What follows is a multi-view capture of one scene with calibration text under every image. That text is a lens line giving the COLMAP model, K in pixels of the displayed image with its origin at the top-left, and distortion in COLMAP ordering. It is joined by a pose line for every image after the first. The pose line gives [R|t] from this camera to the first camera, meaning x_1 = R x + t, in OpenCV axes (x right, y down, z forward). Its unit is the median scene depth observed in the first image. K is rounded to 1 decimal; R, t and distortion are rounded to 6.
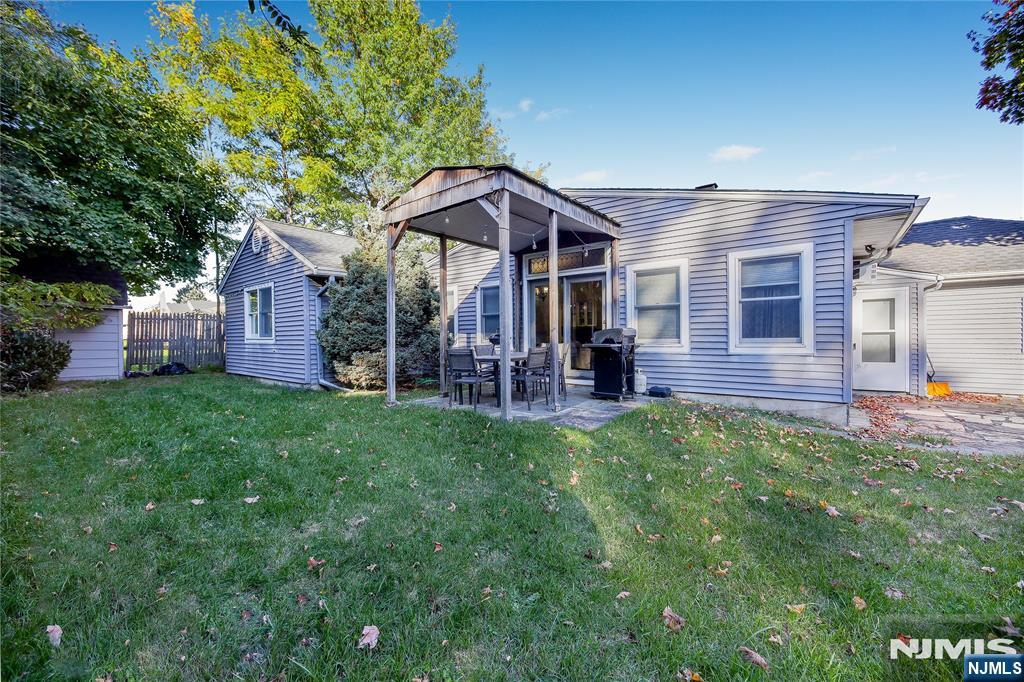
lens RADIAL K [[408.1, 0, 510.3], [0, 408.1, 347.5], [0, 0, 1]] dist [-0.038936, 0.000234]
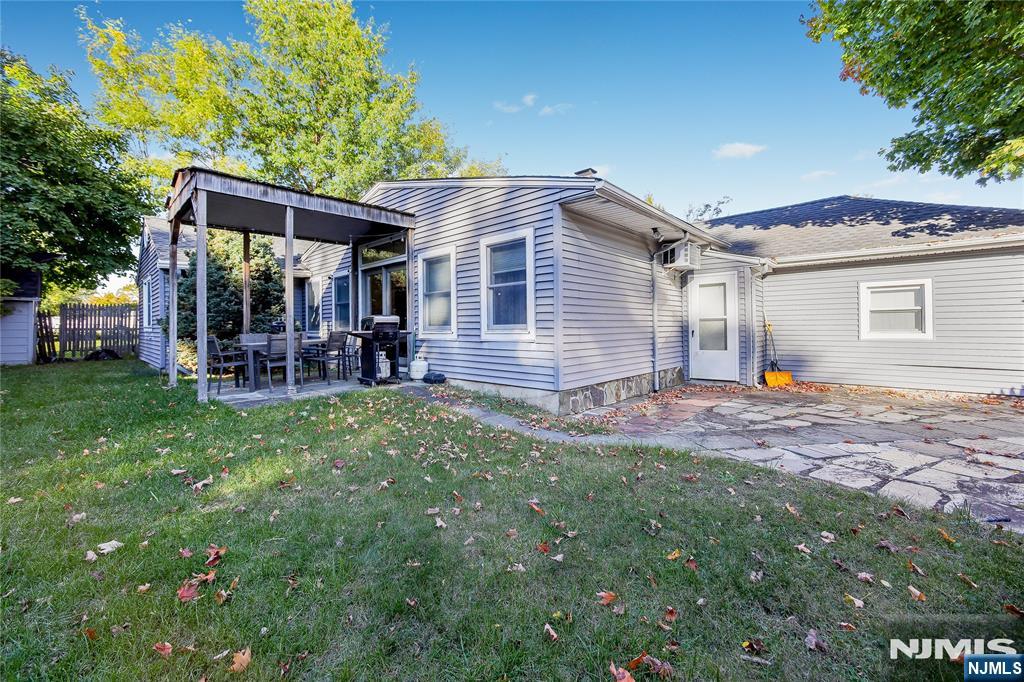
lens RADIAL K [[401.8, 0, 514.6], [0, 401.8, 329.1], [0, 0, 1]] dist [-0.042480, -0.000208]
pose [[0.998418, -0.002434, -0.056168, 0.581349], [0.001421, 0.999836, -0.018068, 0.004621], [0.056203, 0.017959, 0.998258, 0.009412]]
